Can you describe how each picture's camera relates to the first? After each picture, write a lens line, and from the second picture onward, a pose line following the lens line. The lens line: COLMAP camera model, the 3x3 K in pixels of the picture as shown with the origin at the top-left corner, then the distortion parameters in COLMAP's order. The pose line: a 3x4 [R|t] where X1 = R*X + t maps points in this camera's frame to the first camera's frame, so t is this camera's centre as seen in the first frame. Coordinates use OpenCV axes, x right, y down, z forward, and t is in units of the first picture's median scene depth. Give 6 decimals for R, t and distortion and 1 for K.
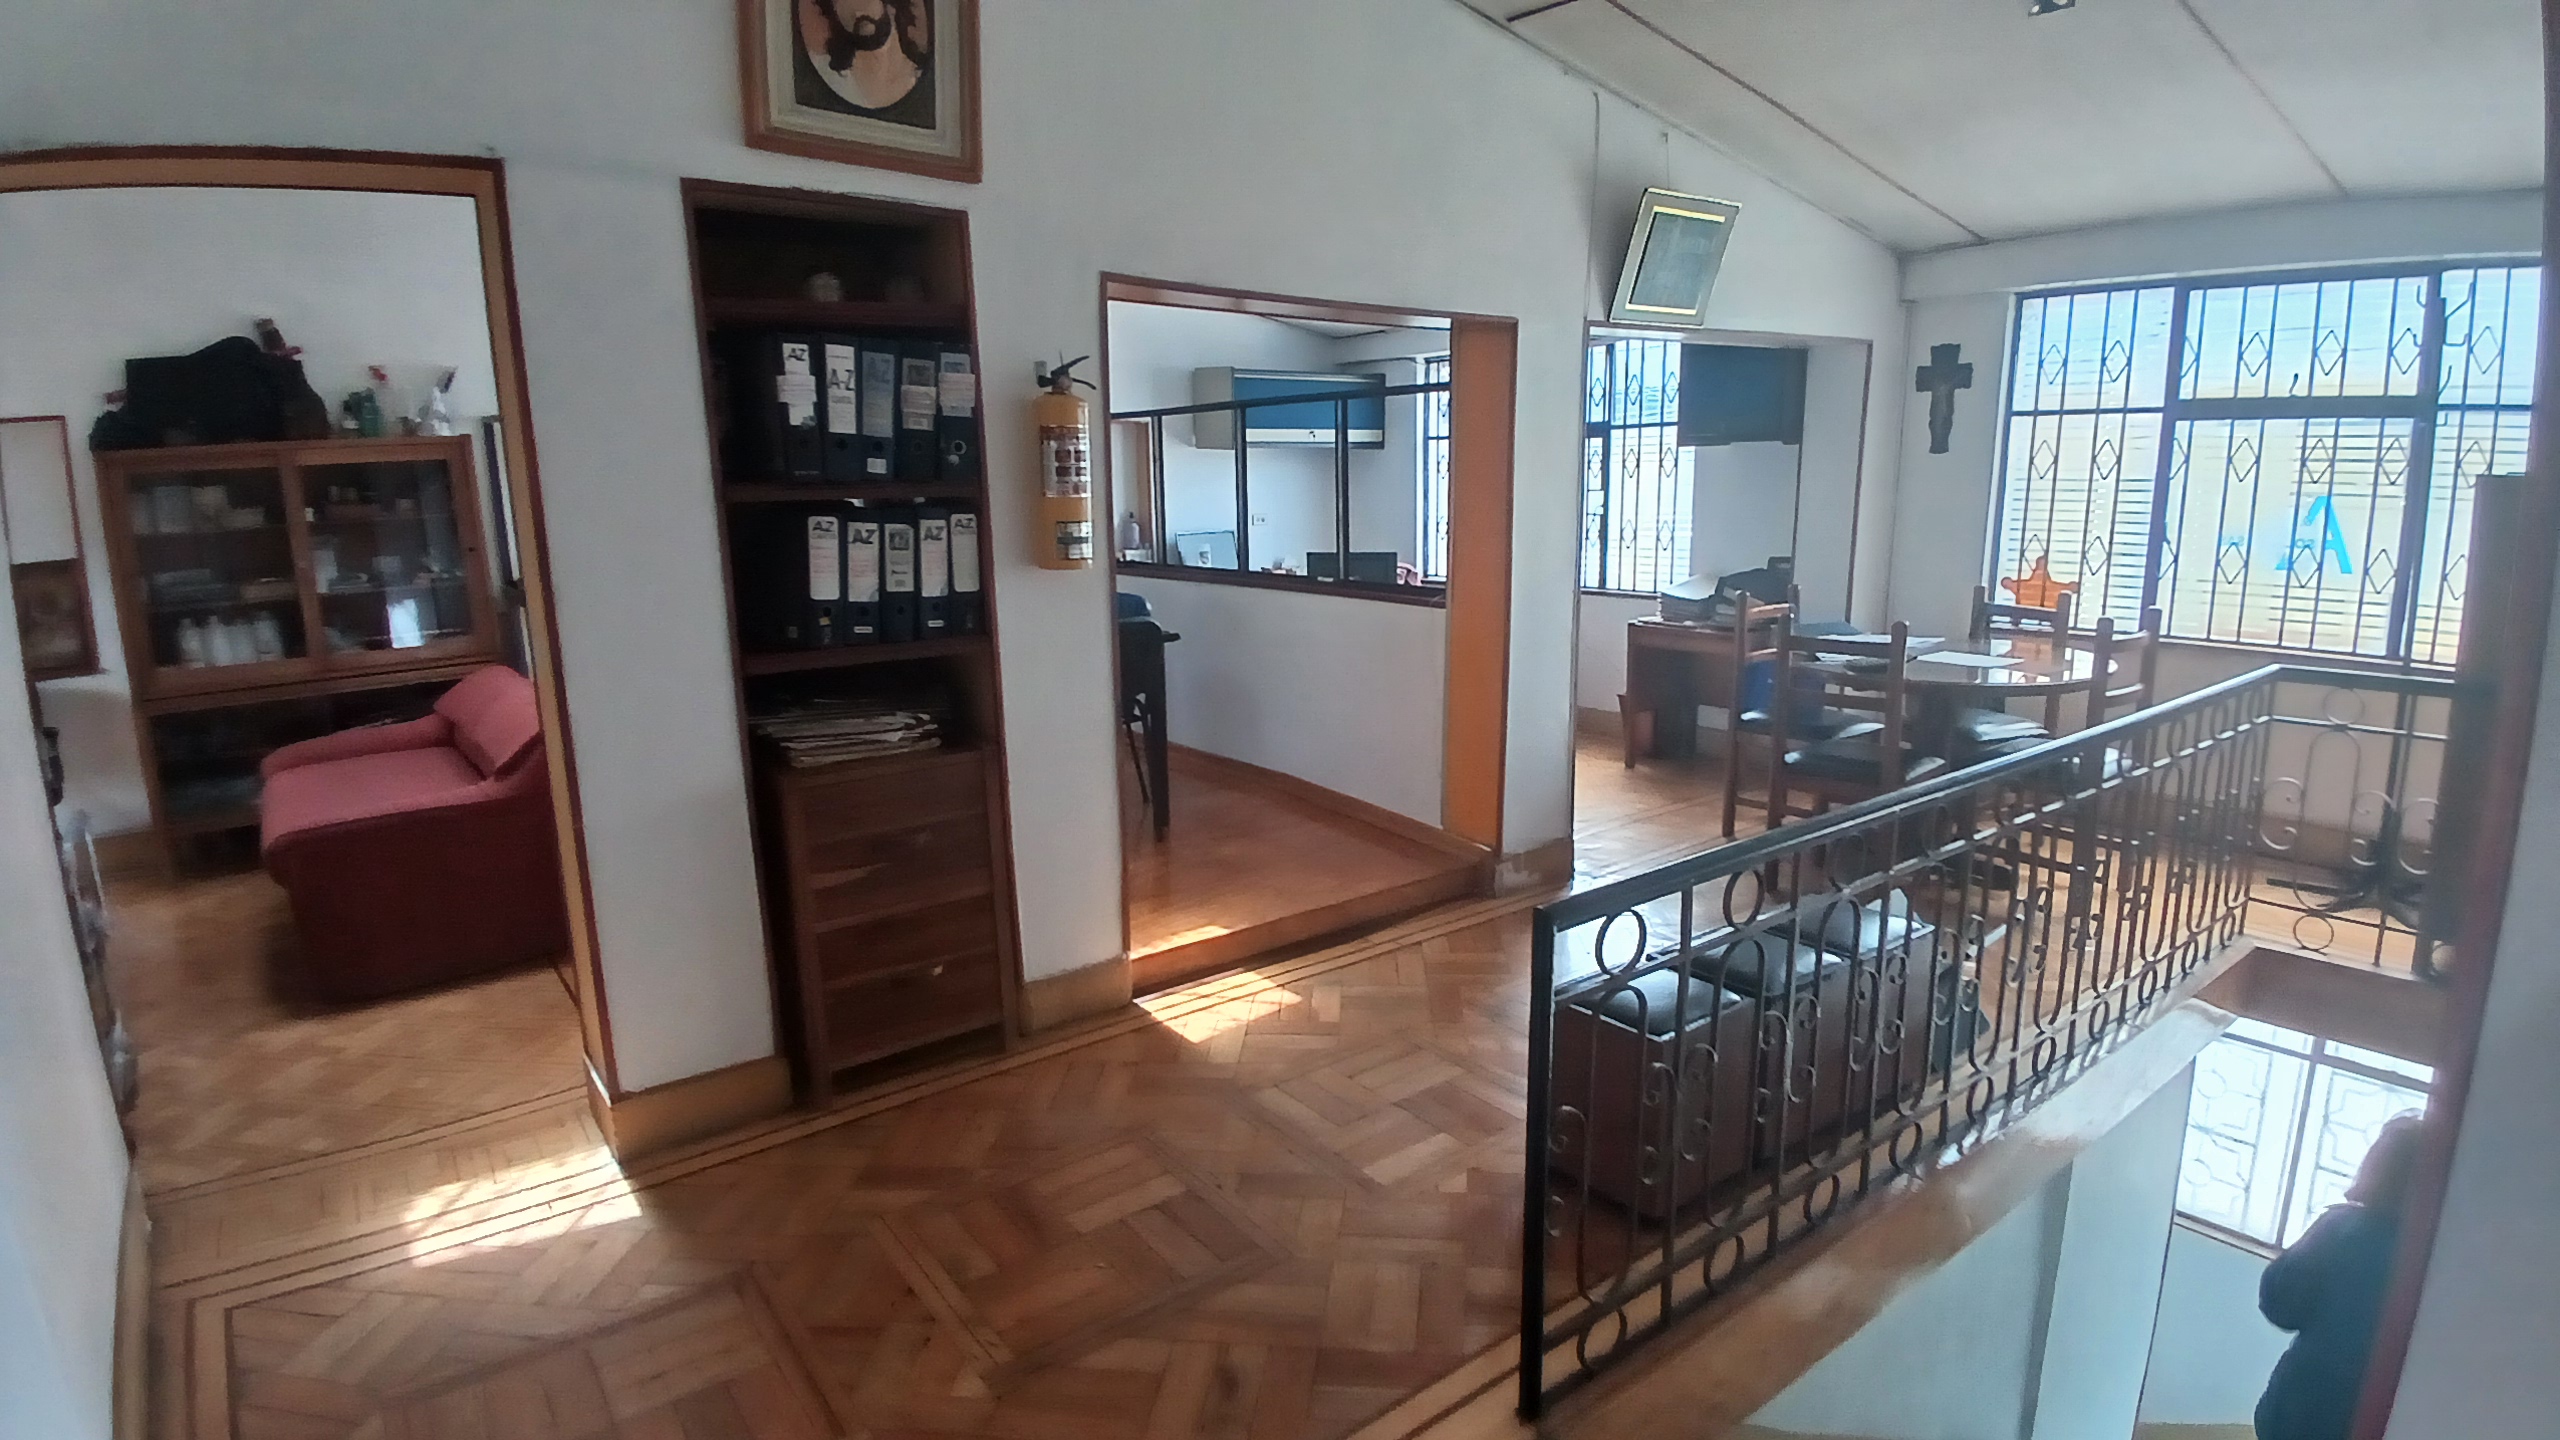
lens RADIAL K [[1289.0, 0, 1308.8], [0, 1289.0, 720.6], [0, 0, 1]] dist [0.036742, -0.077138]
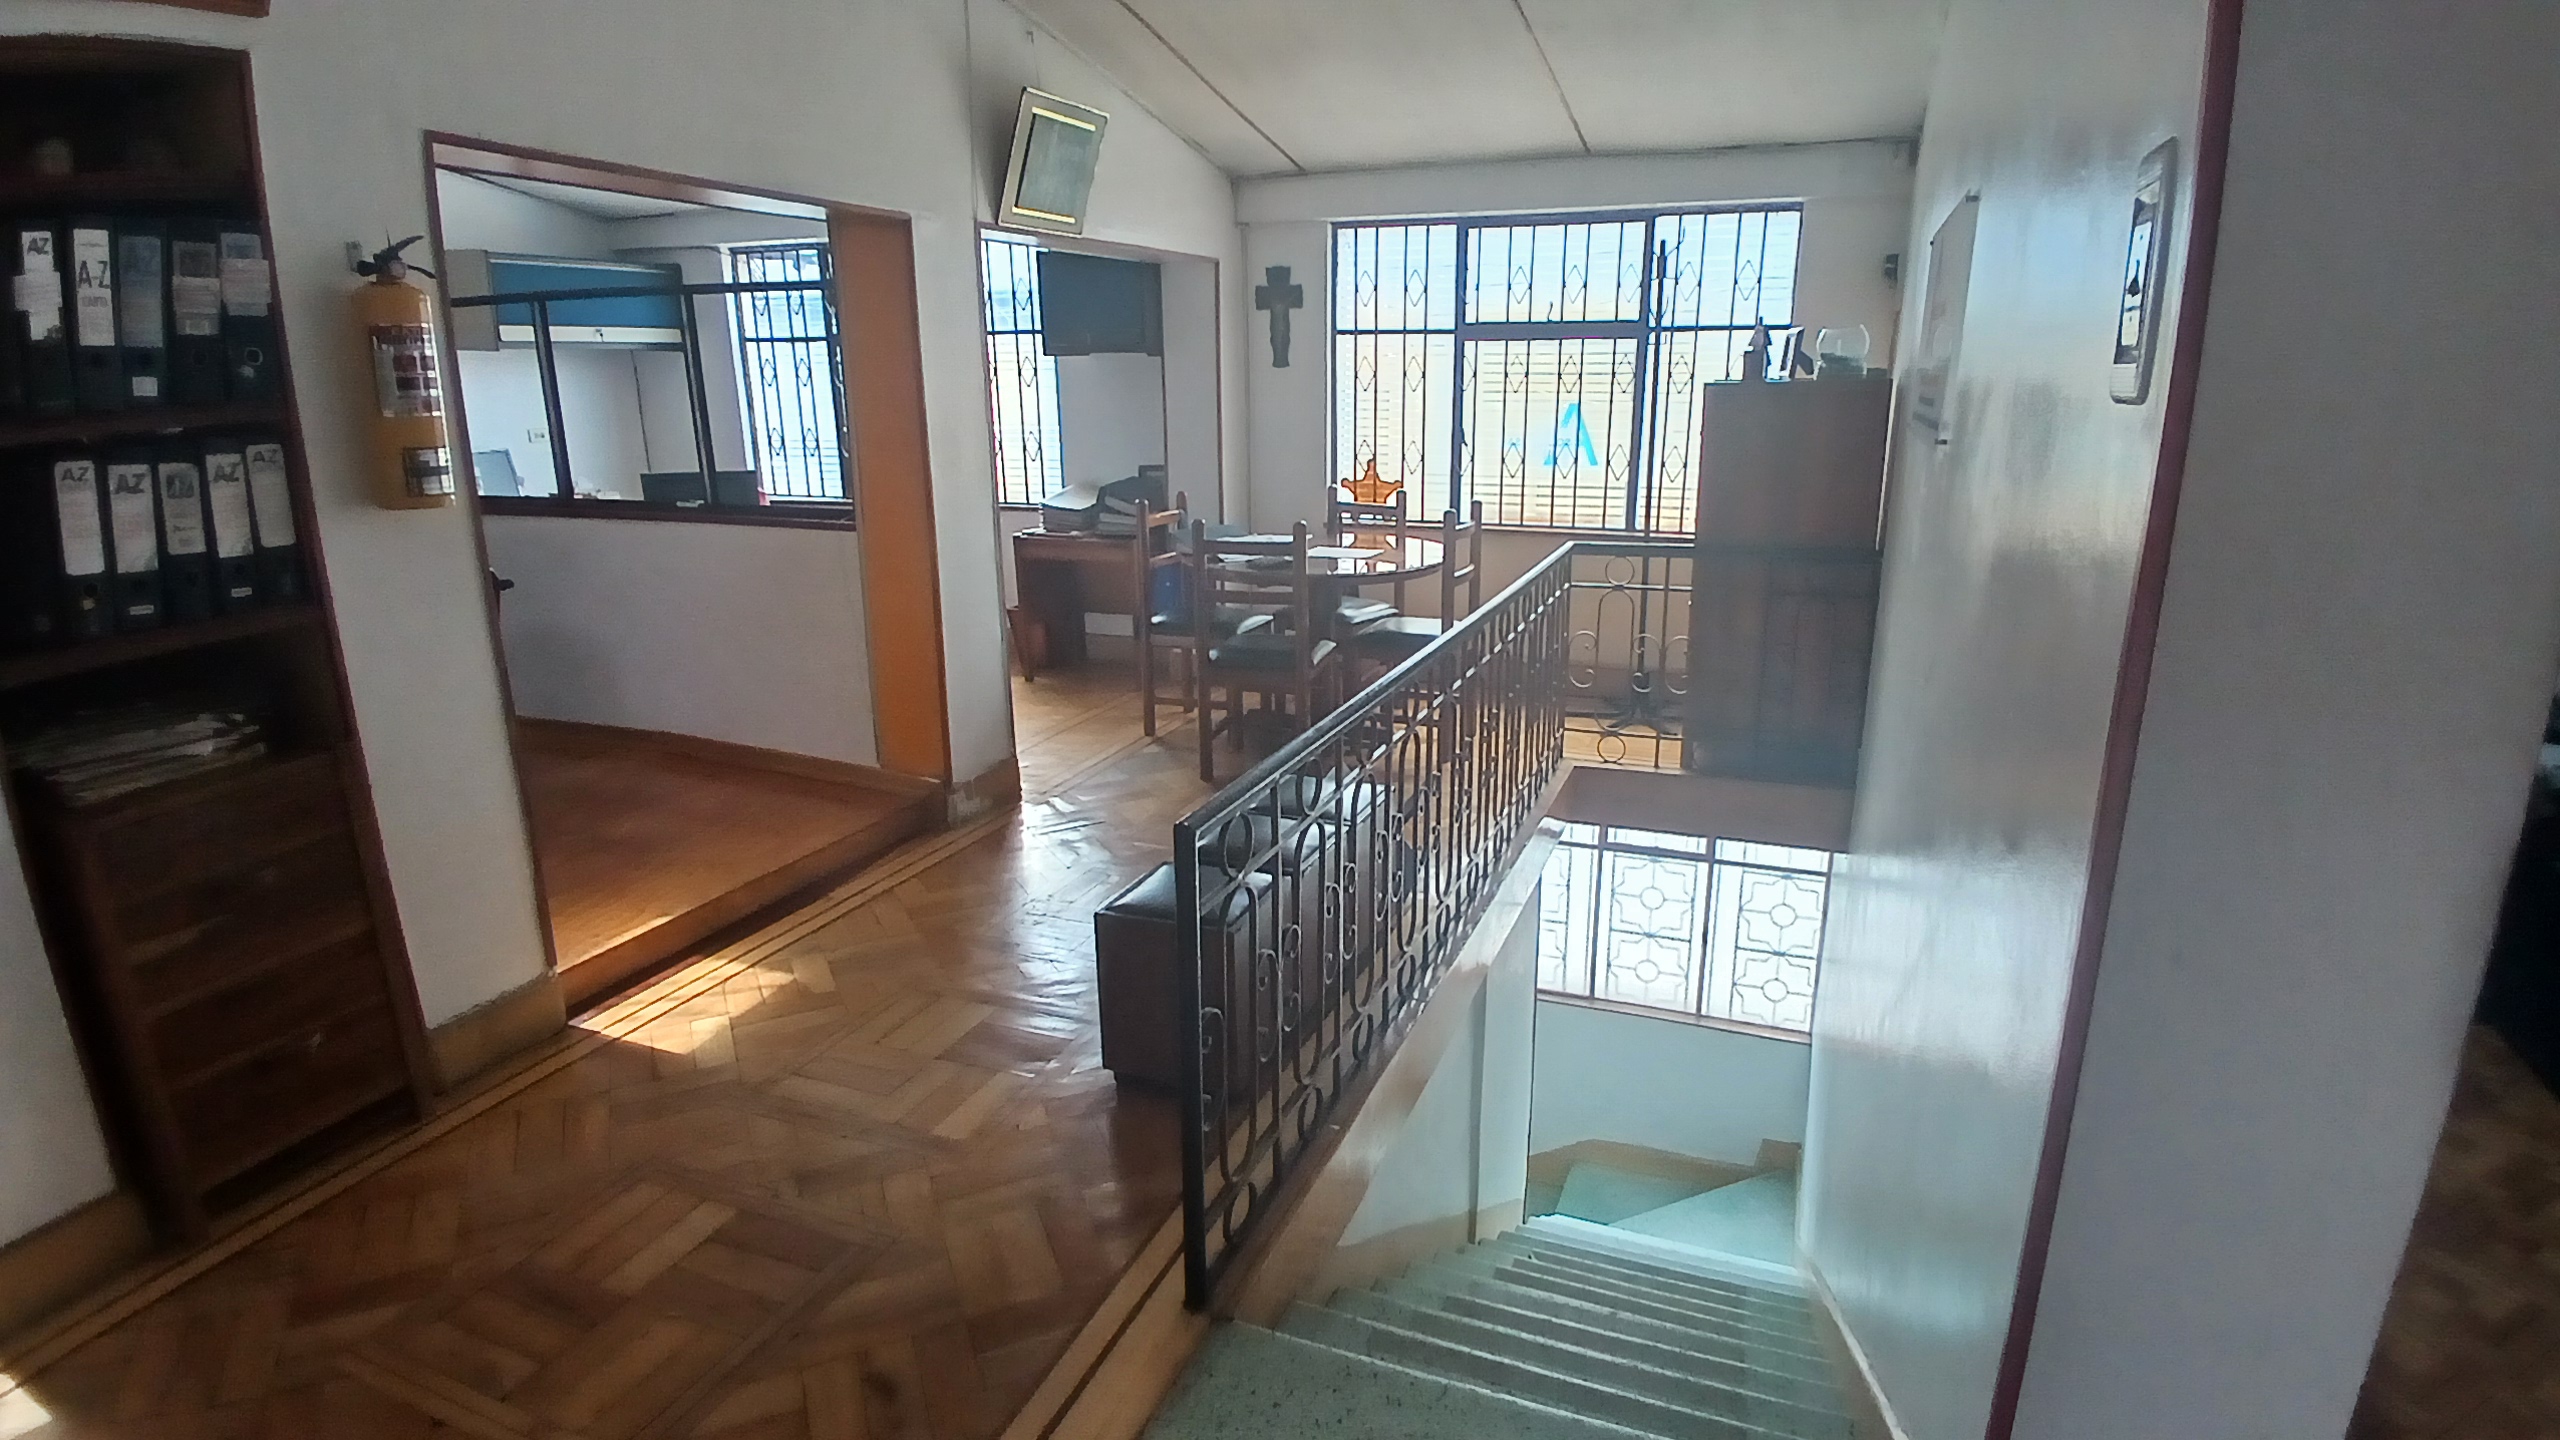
lens RADIAL K [[1289.0, 0, 1308.8], [0, 1289.0, 720.6], [0, 0, 1]] dist [0.036742, -0.077138]
pose [[0.855420, -0.126266, 0.502308, -0.108373], [0.091215, 0.991397, 0.093871, -0.010837], [-0.509839, -0.034481, 0.859578, 0.035685]]
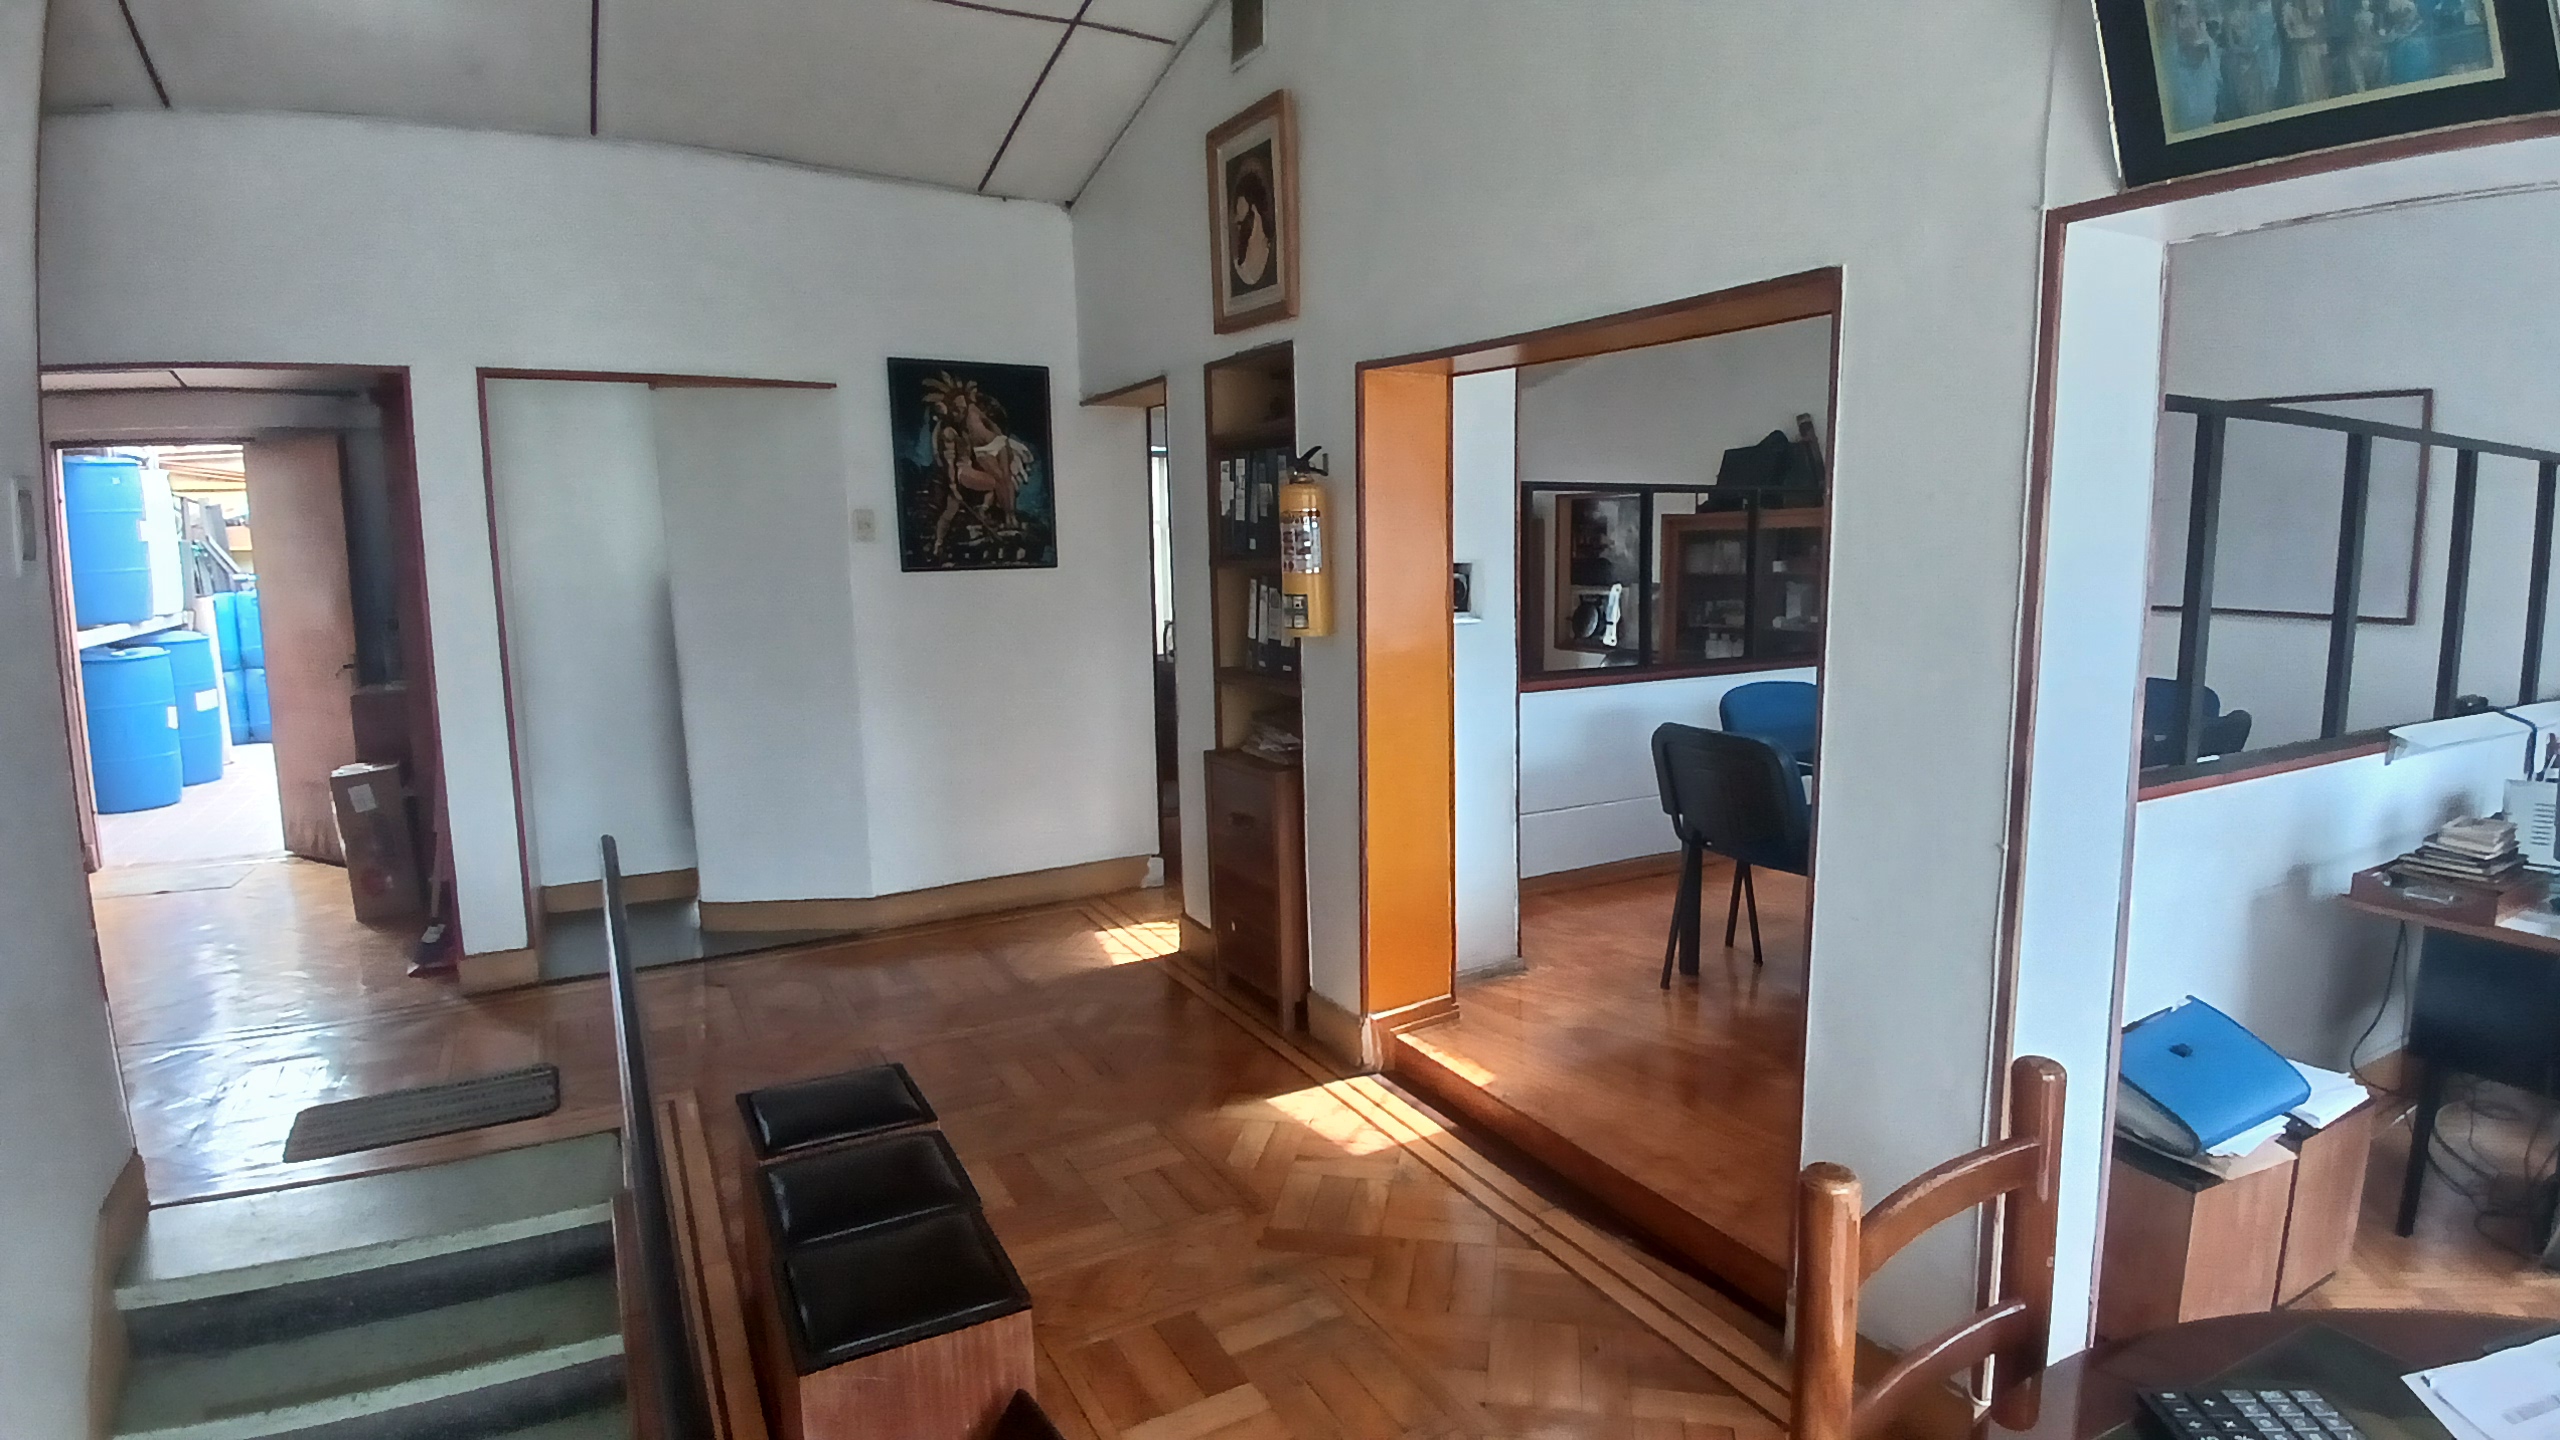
lens RADIAL K [[1289.0, 0, 1308.8], [0, 1289.0, 720.6], [0, 0, 1]] dist [0.036742, -0.077138]
pose [[-0.147380, 0.150696, -0.977533, 0.704523], [-0.182809, 0.967147, 0.176656, -0.187641], [0.972039, 0.204737, -0.114990, 0.879130]]
